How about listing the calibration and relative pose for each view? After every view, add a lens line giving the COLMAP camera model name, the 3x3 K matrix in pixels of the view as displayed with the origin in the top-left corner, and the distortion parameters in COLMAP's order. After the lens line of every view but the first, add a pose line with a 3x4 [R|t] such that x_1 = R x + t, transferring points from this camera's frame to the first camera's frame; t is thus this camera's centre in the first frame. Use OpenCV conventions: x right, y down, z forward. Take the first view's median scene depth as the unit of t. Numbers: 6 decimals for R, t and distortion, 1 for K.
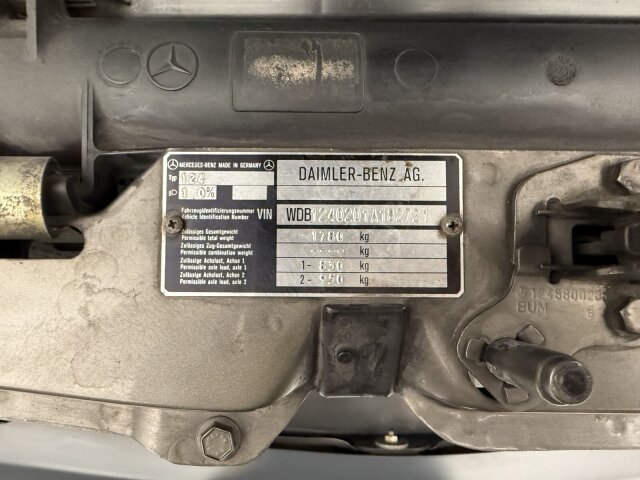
lens RADIAL K [[462.2, 0, 320.3], [0, 462.2, 237.2], [0, 0, 1]] dist [0.046445, -0.044431]
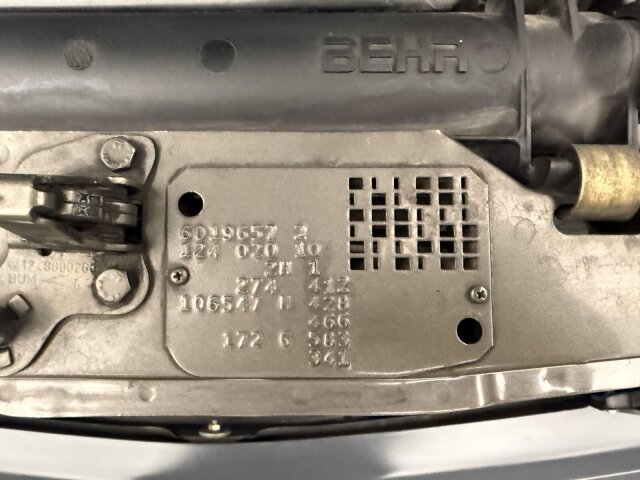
lens RADIAL K [[462.2, 0, 319.9], [0, 462.2, 242.7], [0, 0, 1]] dist [0.046445, -0.044431]
pose [[0.999759, -0.011901, 0.018459, 1.066410], [0.011770, 0.999905, 0.007140, 0.066025], [-0.018542, -0.006921, 0.999804, -0.067026]]
